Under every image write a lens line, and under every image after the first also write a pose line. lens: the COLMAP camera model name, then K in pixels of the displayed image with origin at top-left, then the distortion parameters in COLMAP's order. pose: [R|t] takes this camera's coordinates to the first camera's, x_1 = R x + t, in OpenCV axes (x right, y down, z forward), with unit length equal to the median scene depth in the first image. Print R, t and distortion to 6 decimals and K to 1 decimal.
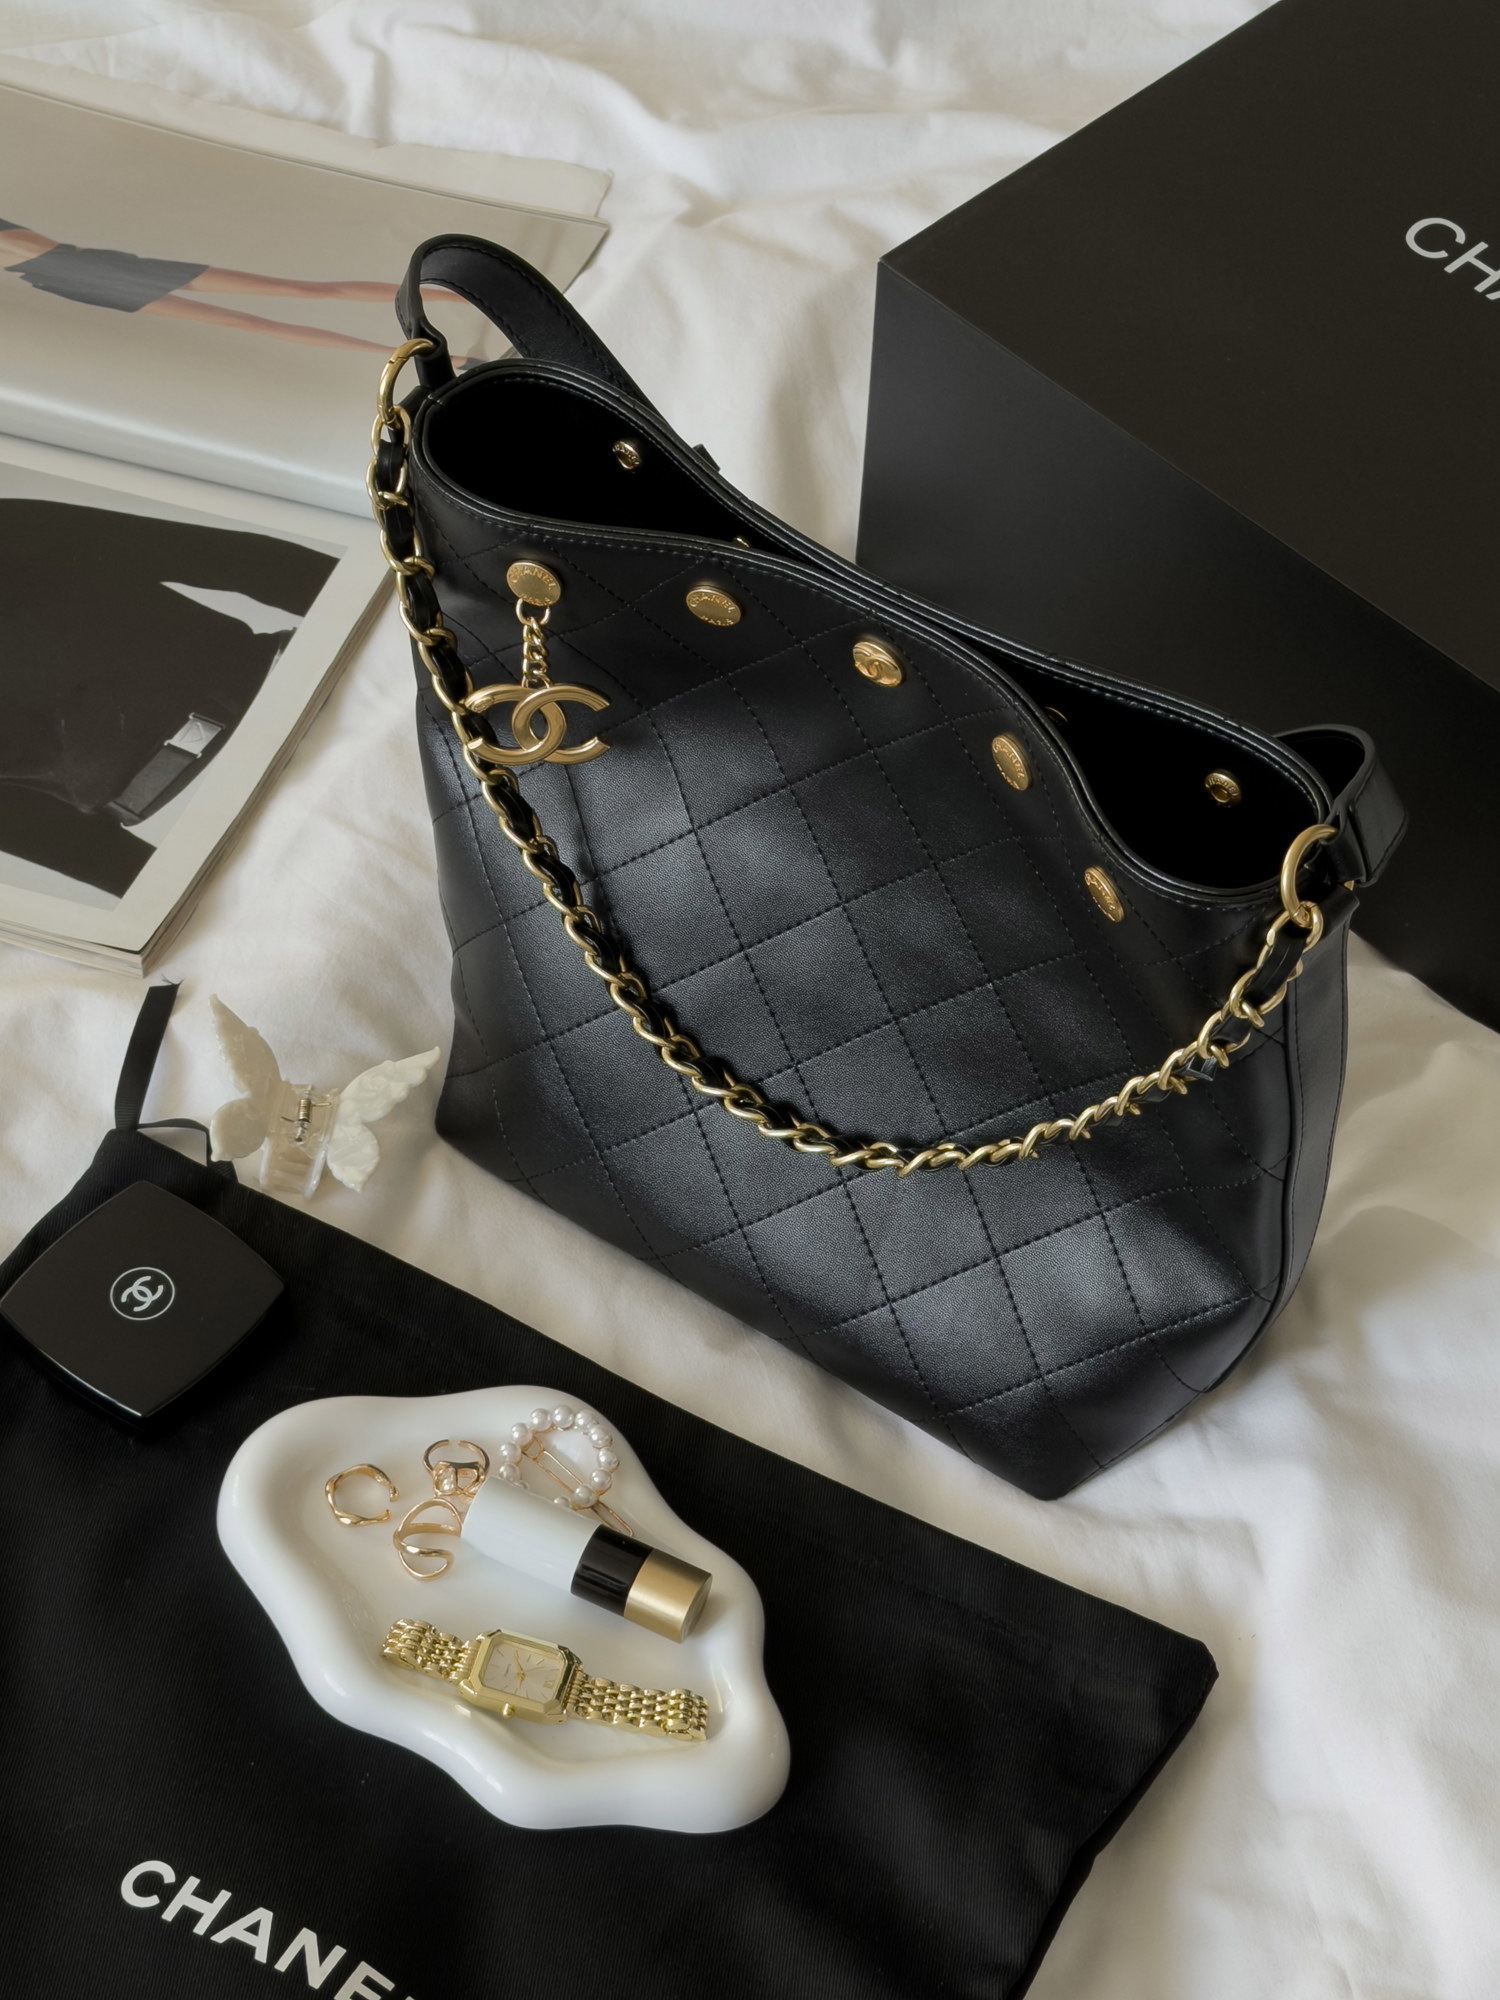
lens RADIAL K [[4619.6, 0, 772.5], [0, 4619.6, 999.6], [0, 0, 1]] dist [0.185220, -0.108931]
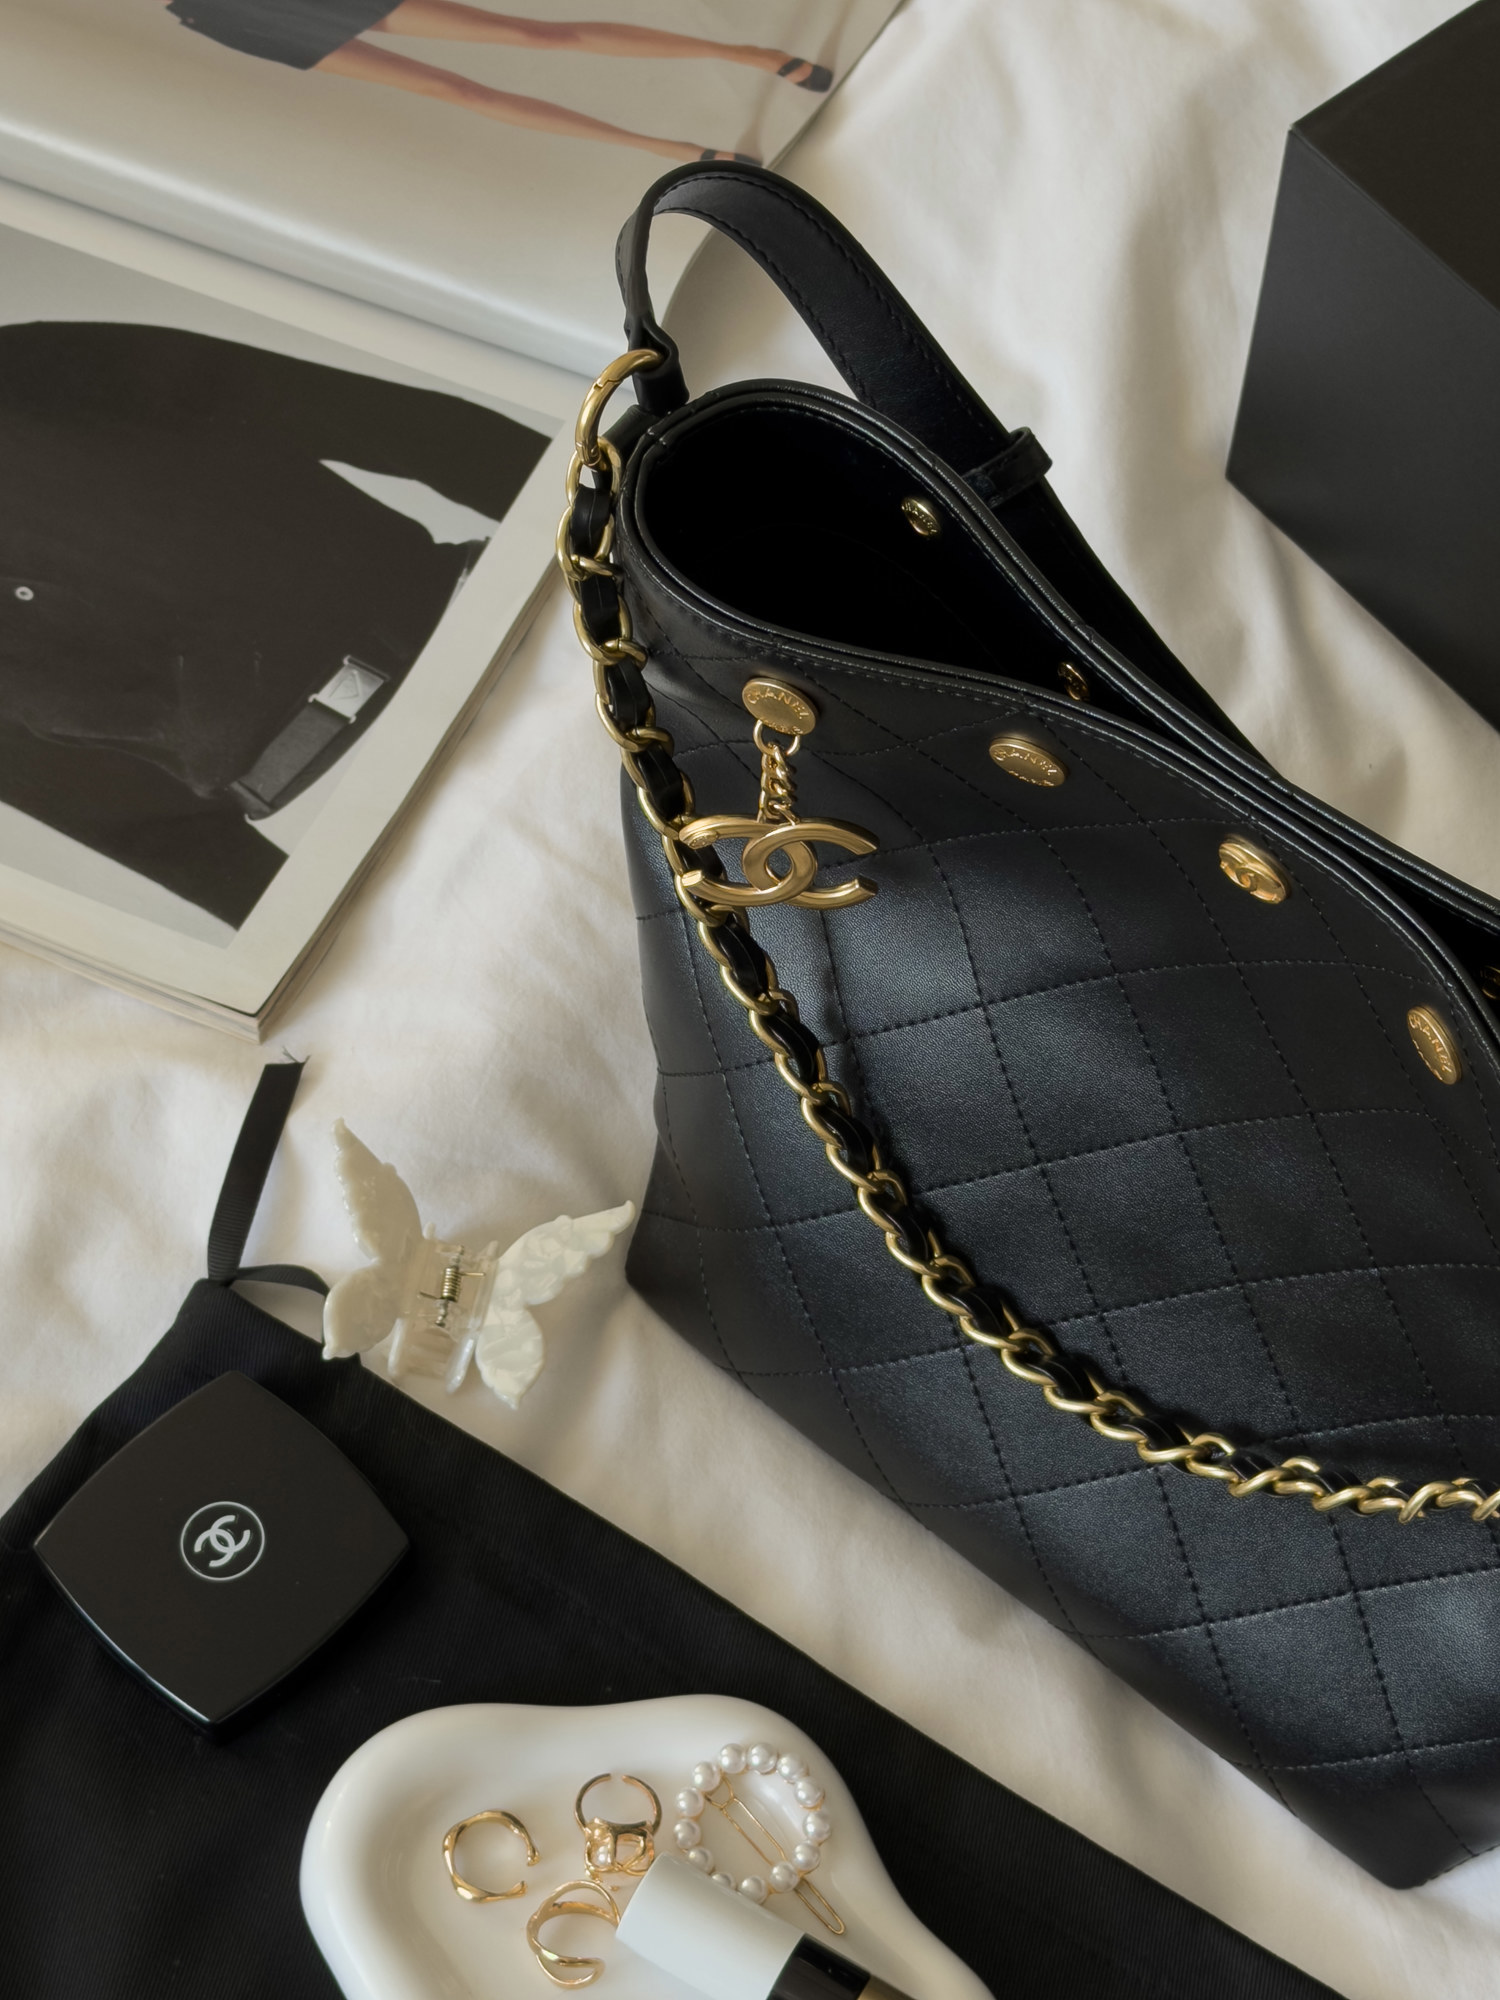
lens RADIAL K [[4619.6, 0, 772.5], [0, 4619.6, 999.6], [0, 0, 1]] dist [0.185220, -0.108931]
pose [[0.996233, 0.064792, -0.057631, -0.007926], [-0.054528, 0.984848, 0.164621, -0.155923], [0.067424, -0.160859, 0.984672, 0.273384]]
